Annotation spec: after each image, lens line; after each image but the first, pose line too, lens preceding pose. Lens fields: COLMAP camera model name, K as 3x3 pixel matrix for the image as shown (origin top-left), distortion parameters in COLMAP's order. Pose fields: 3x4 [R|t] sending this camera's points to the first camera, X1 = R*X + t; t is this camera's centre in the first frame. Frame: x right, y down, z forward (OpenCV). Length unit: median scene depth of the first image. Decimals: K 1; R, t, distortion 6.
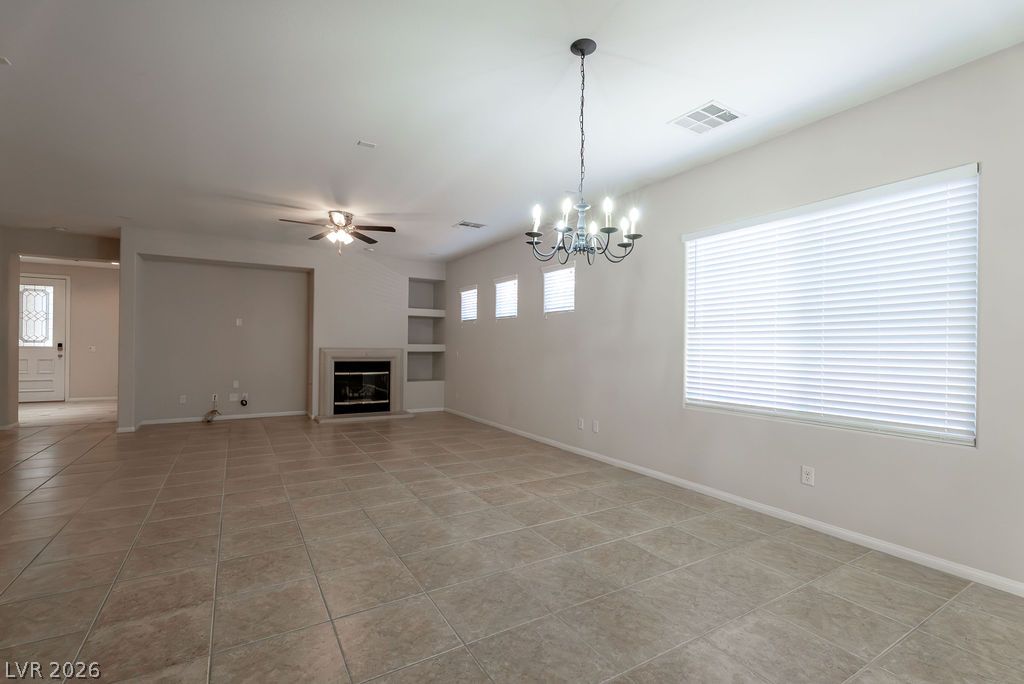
lens RADIAL K [[457.3, 0, 510.7], [0, 457.3, 344.0], [0, 0, 1]] dist [-0.001727, -0.000123]
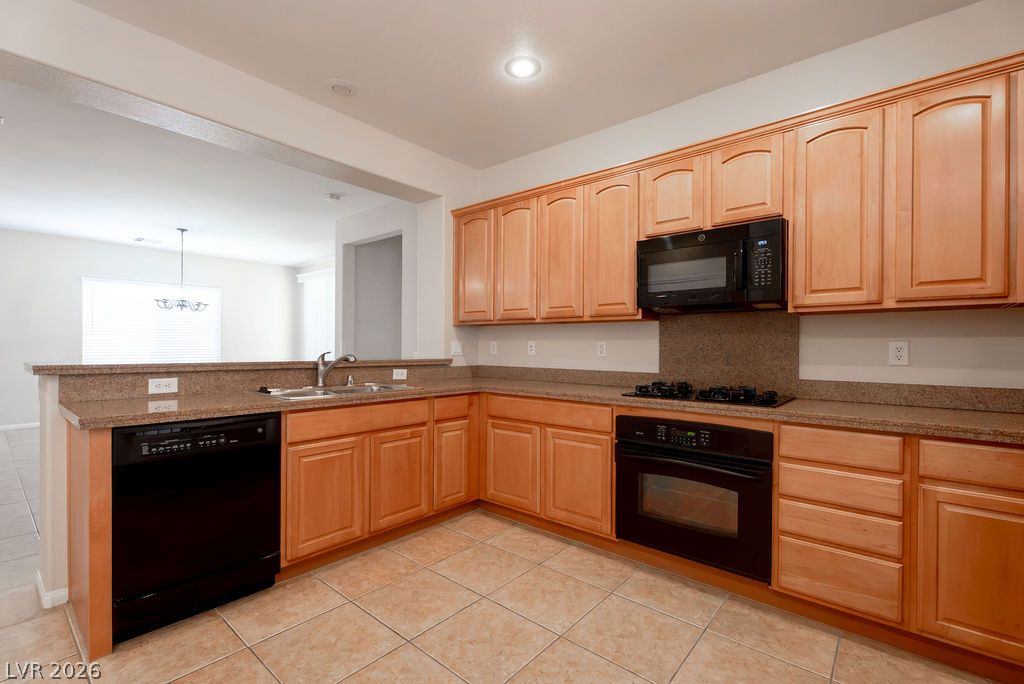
lens RADIAL K [[457.3, 0, 510.3], [0, 457.3, 347.0], [0, 0, 1]] dist [-0.001727, -0.000123]
pose [[-0.325813, -0.017230, 0.945277, -0.952025], [-0.017126, 0.999777, 0.012321, -0.011640], [-0.945279, -0.012175, -0.326035, 0.018349]]
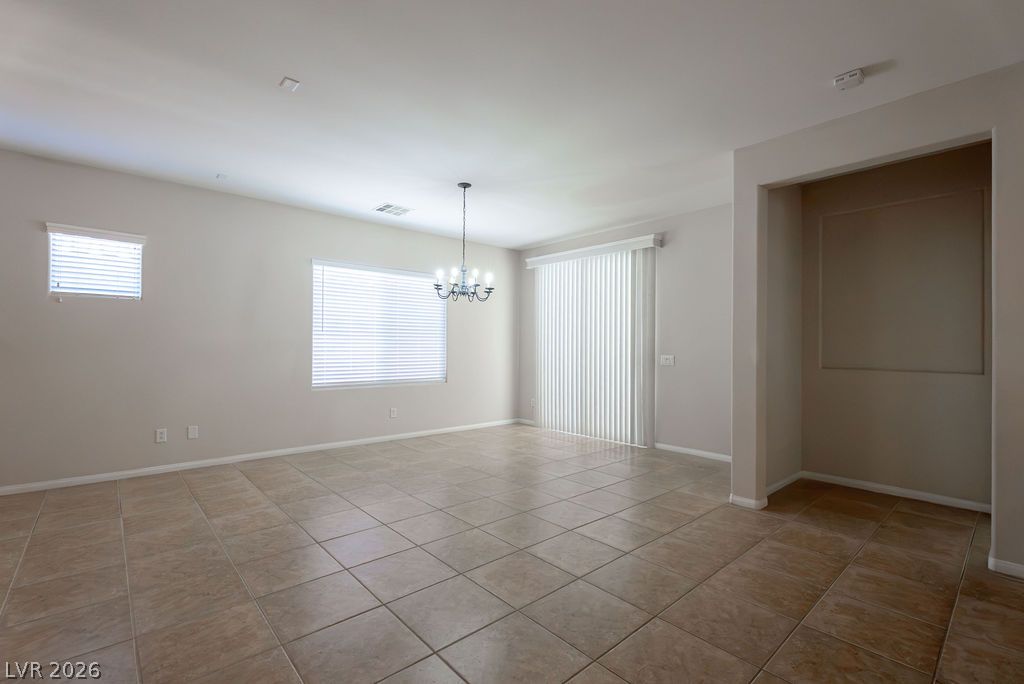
lens RADIAL K [[457.3, 0, 507.5], [0, 457.3, 346.3], [0, 0, 1]] dist [-0.001727, -0.000123]
pose [[-0.183634, -0.013300, 0.982905, -0.544864], [-0.017887, 0.999788, 0.010186, -0.006360], [-0.982832, -0.015711, -0.183833, 0.370218]]
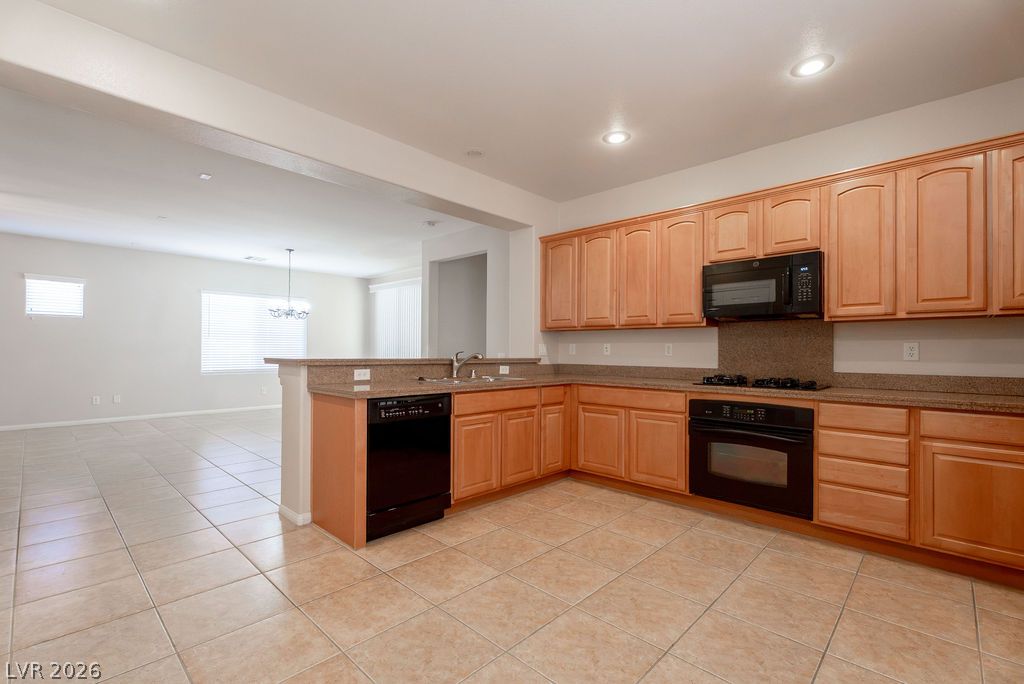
lens RADIAL K [[457.3, 0, 509.0], [0, 457.3, 347.3], [0, 0, 1]] dist [-0.001727, -0.000123]
pose [[-0.270544, -0.007920, 0.962675, -1.041087], [-0.016668, 0.999855, 0.003542, -0.007374], [-0.962563, -0.015088, -0.270637, 0.125874]]
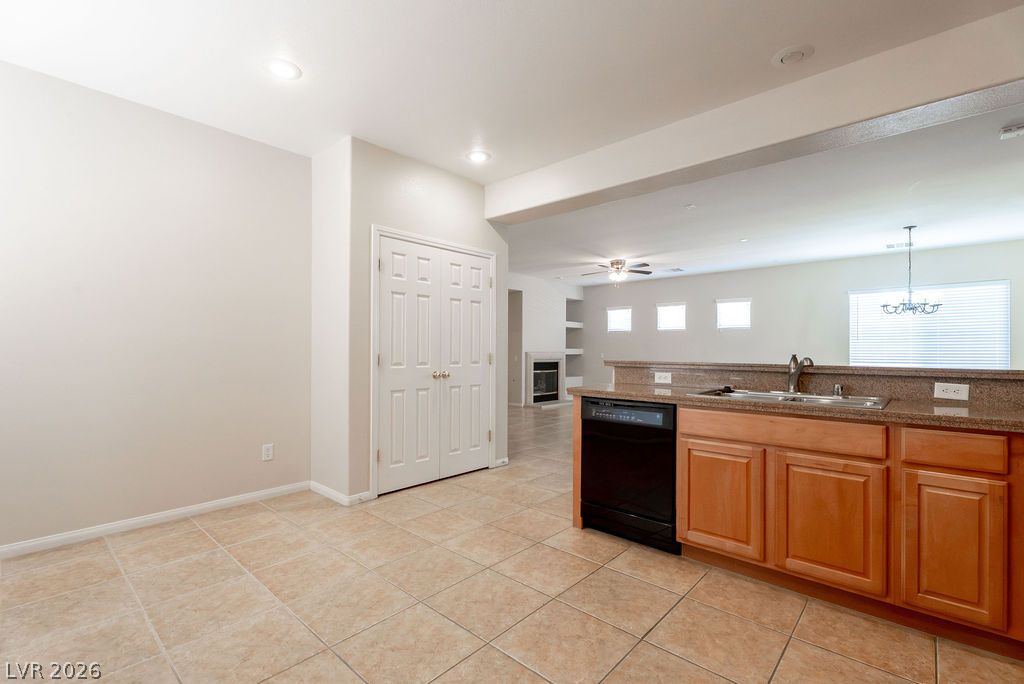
lens RADIAL K [[457.3, 0, 507.5], [0, 457.3, 347.6], [0, 0, 1]] dist [-0.001727, -0.000123]
pose [[0.956975, -0.006644, 0.290093, -0.841480], [0.006347, 0.999978, 0.001967, -0.007227], [-0.290100, -0.000041, 0.956996, -0.231589]]
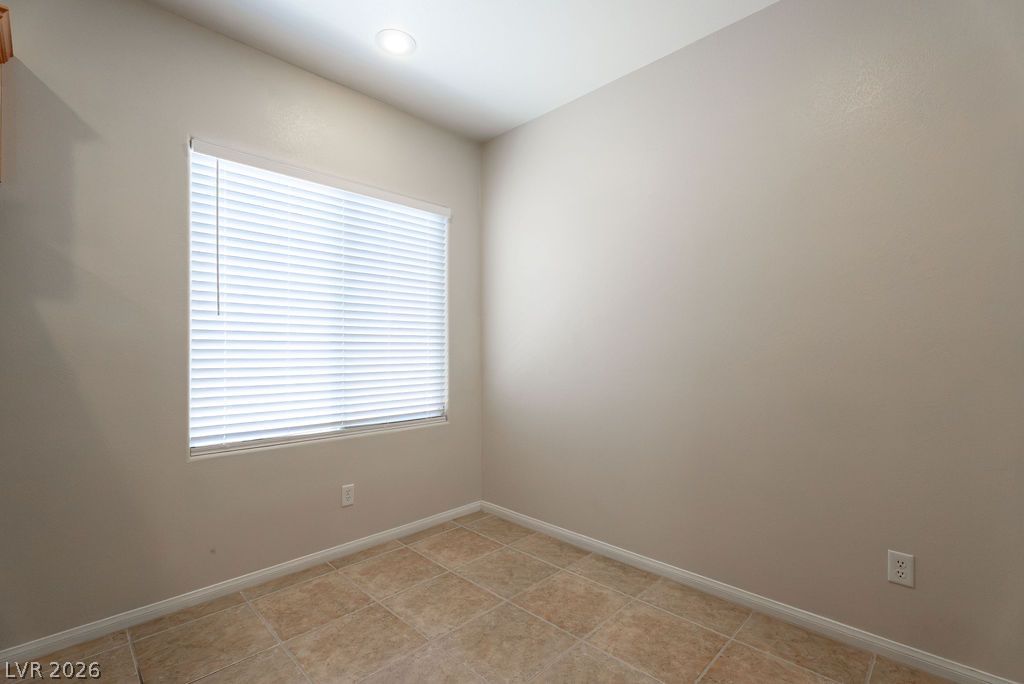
lens RADIAL K [[457.3, 0, 507.2], [0, 457.3, 354.7], [0, 0, 1]] dist [-0.001727, -0.000123]
pose [[0.248748, -0.001099, -0.968568, -0.764789], [0.008932, 0.999959, 0.001159, -0.010970], [0.968527, -0.008940, 0.248747, 0.050269]]
